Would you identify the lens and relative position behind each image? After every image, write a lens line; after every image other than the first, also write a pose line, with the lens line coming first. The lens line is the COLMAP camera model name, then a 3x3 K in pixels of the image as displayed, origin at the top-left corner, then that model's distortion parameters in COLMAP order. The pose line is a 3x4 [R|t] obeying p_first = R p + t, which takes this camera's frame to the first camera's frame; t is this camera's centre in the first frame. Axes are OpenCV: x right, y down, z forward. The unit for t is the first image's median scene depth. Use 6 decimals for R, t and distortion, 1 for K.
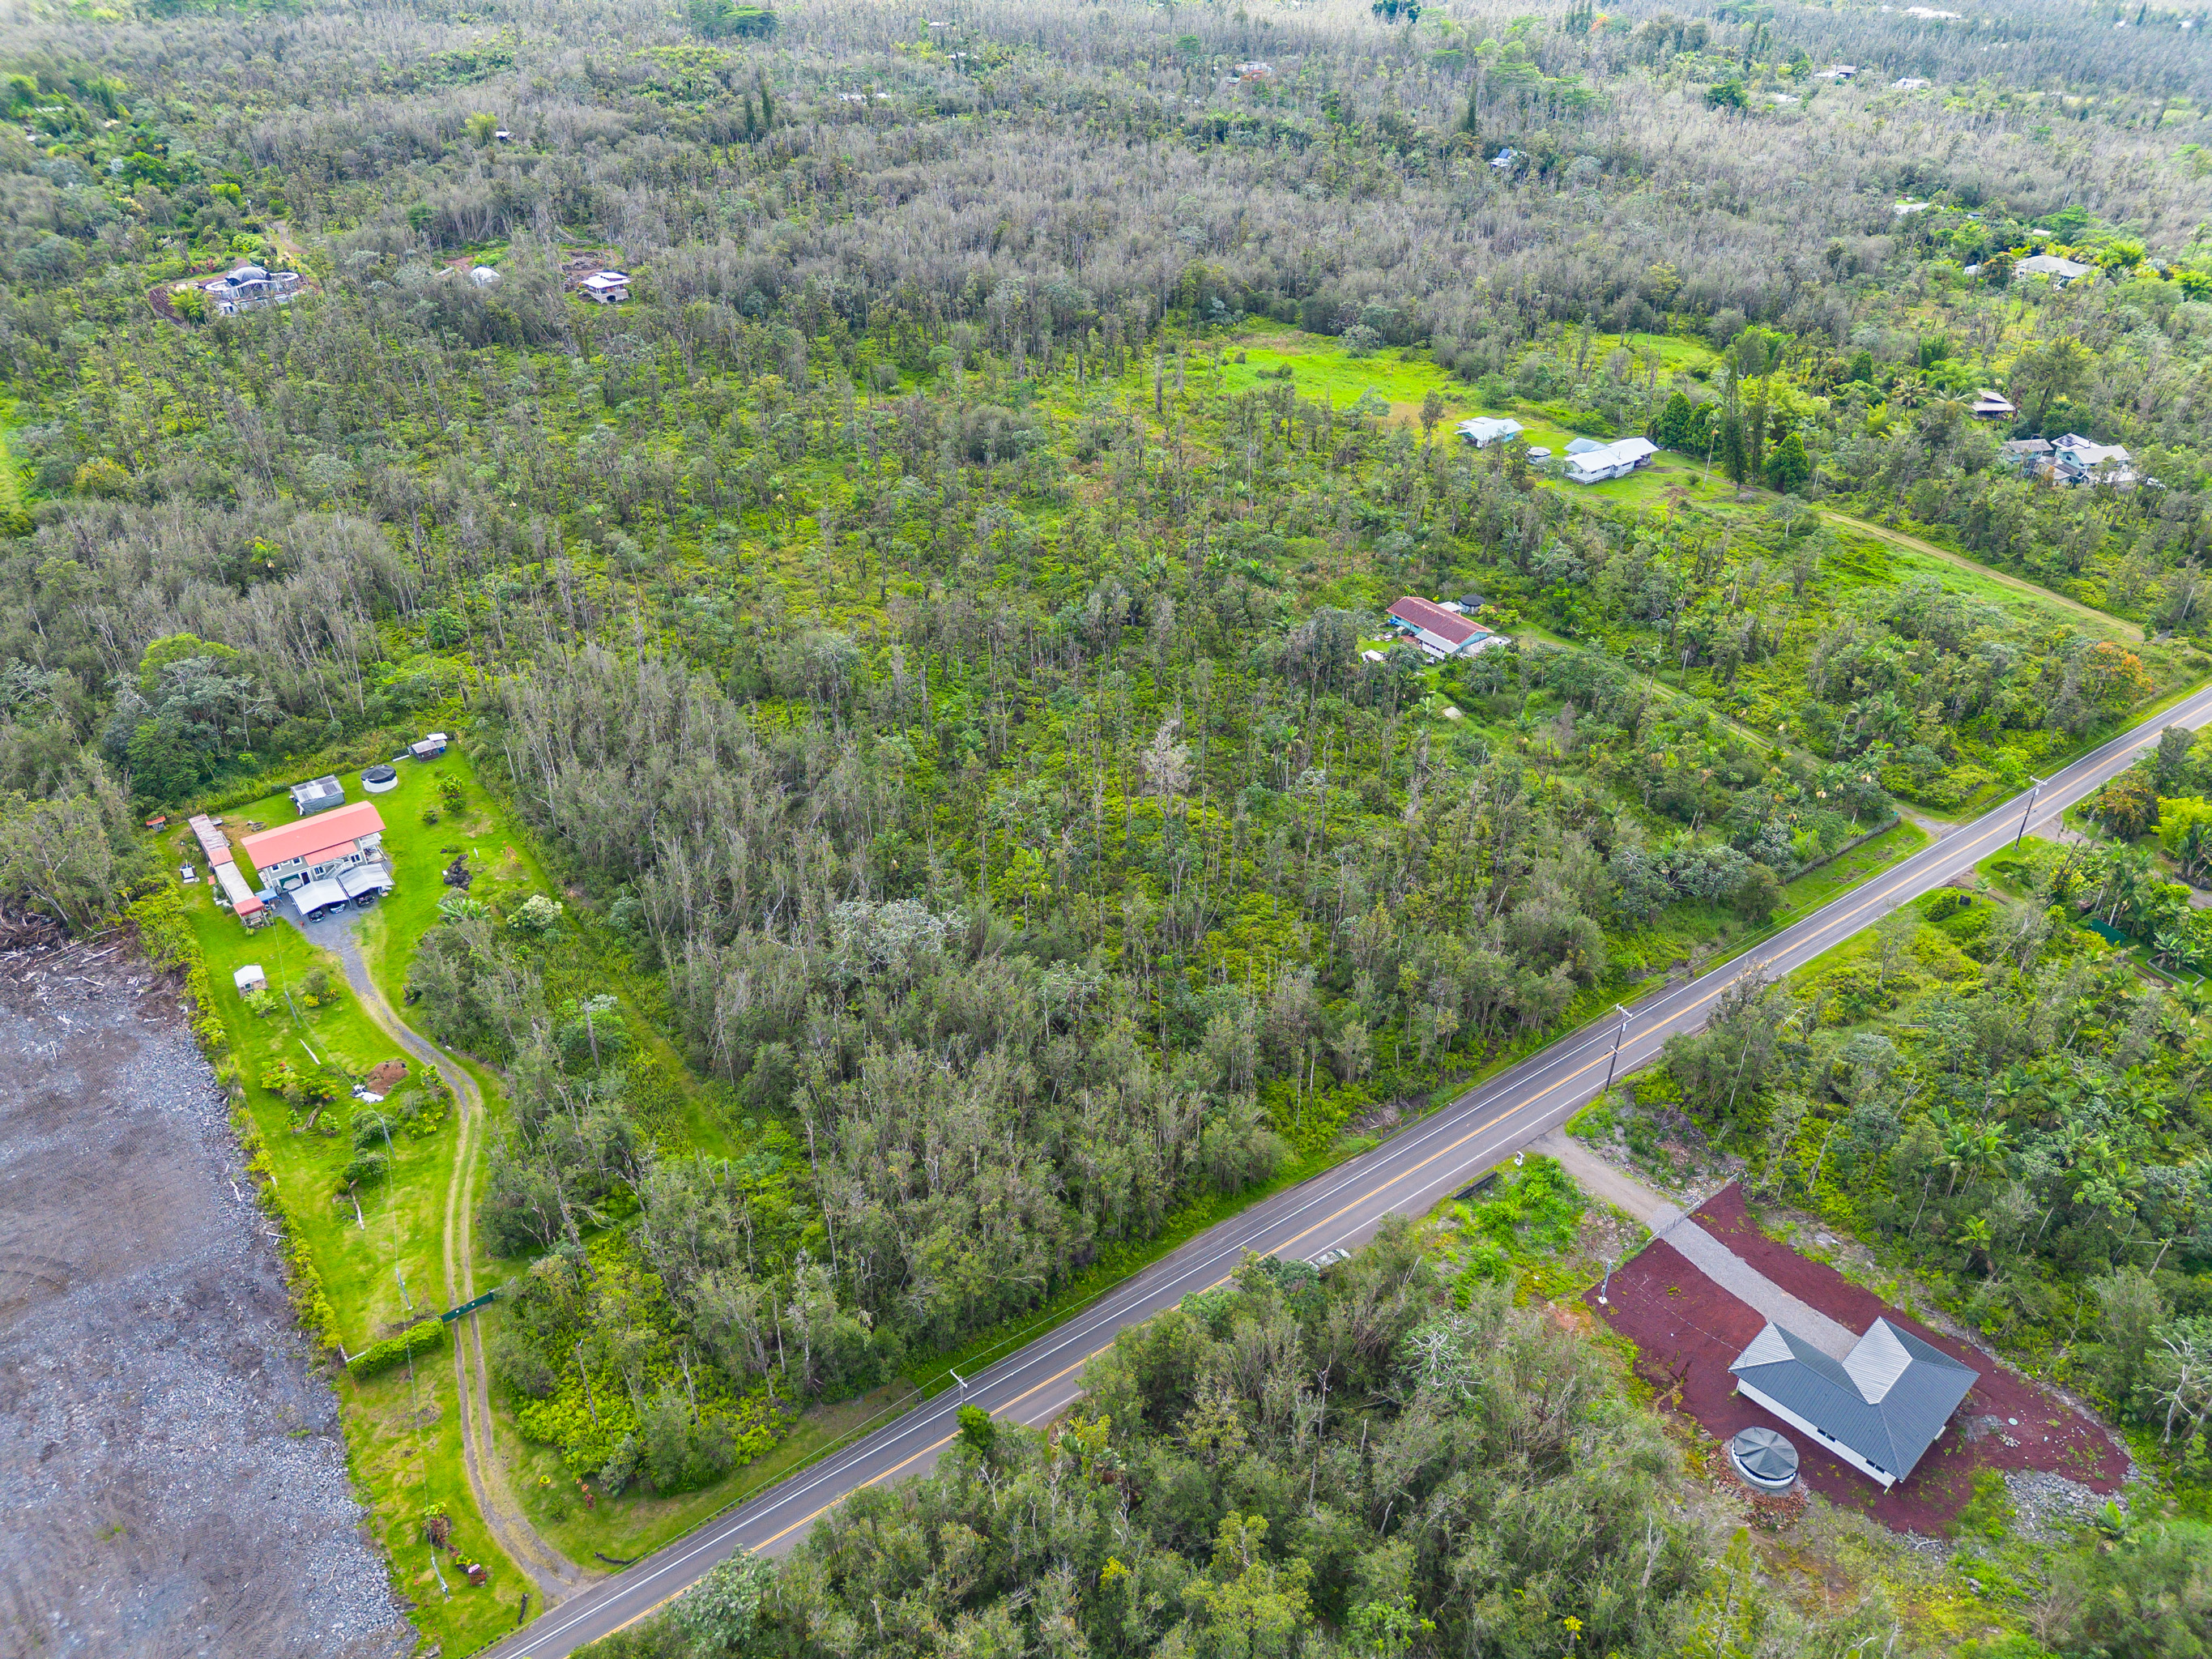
lens RADIAL K [[1560.8, 0, 1106.0], [0, 1560.8, 829.5], [0, 0, 1]] dist [0.041439, -0.028116]
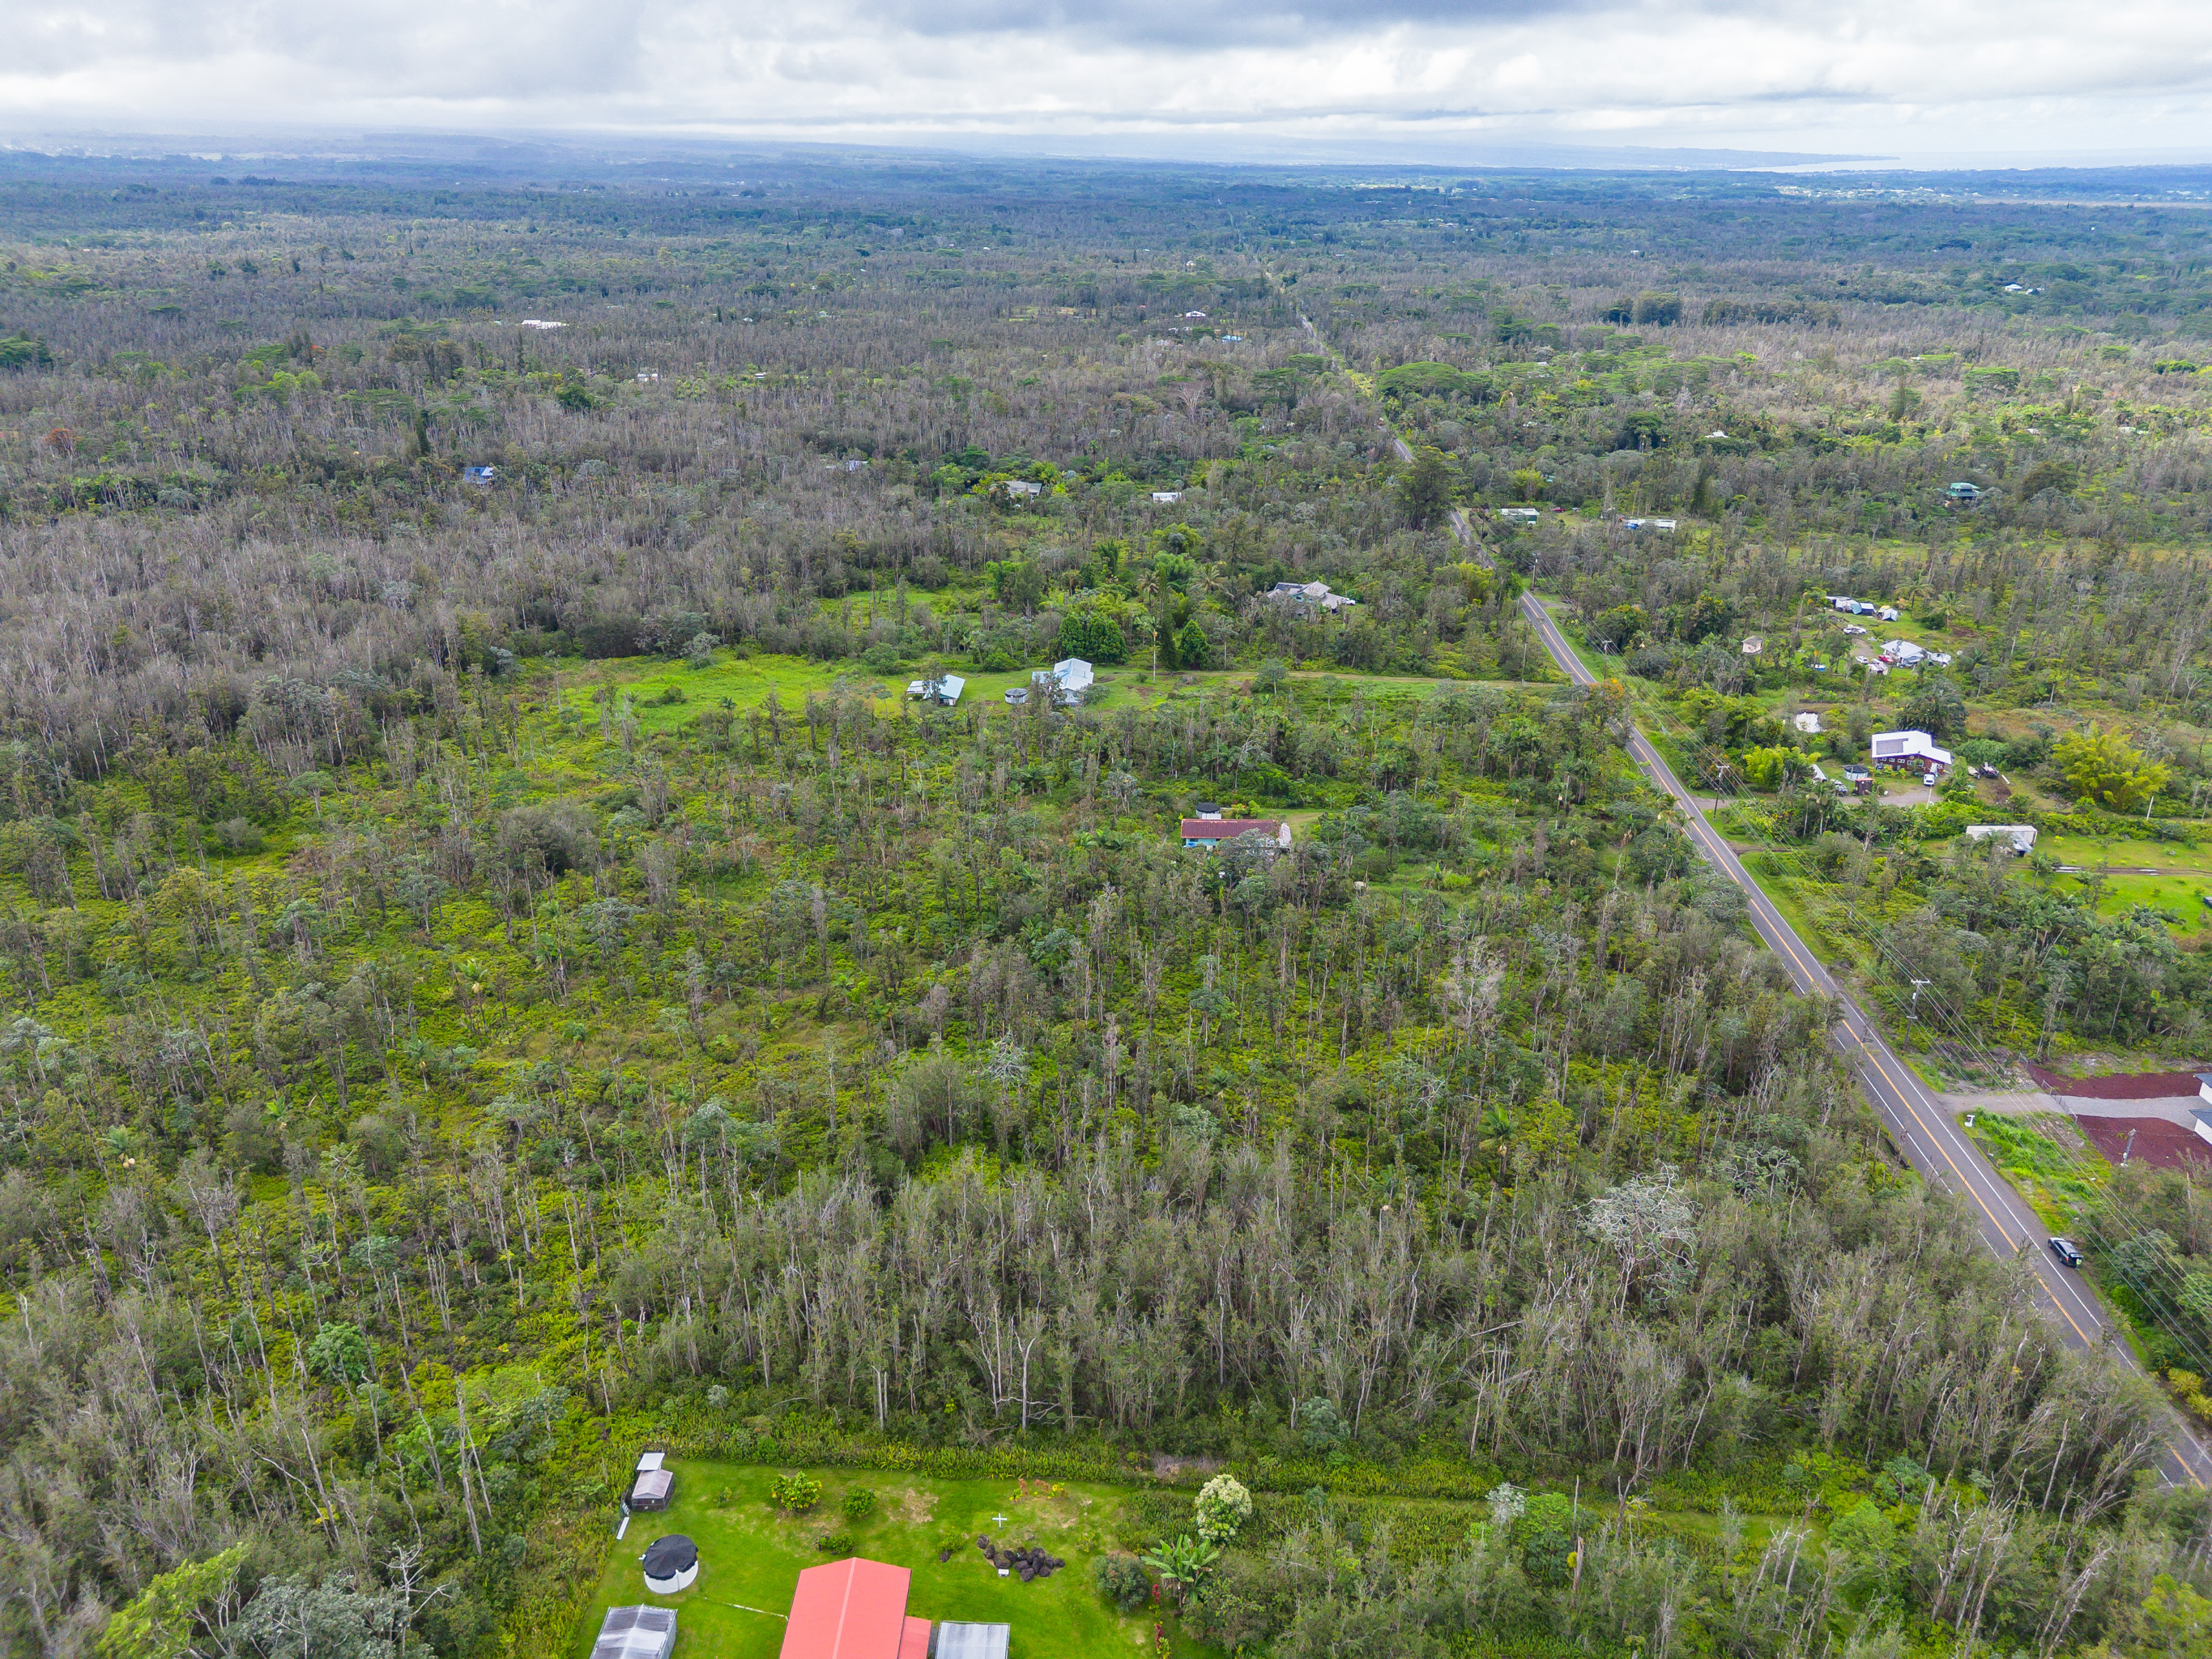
lens RADIAL K [[1560.8, 0, 1106.0], [0, 1560.8, 829.5], [0, 0, 1]] dist [0.041439, -0.028116]
pose [[0.612009, -0.312560, 0.726465, -0.718531], [0.434662, 0.900344, 0.021191, -0.232113], [-0.660692, 0.302798, 0.686877, 0.404546]]
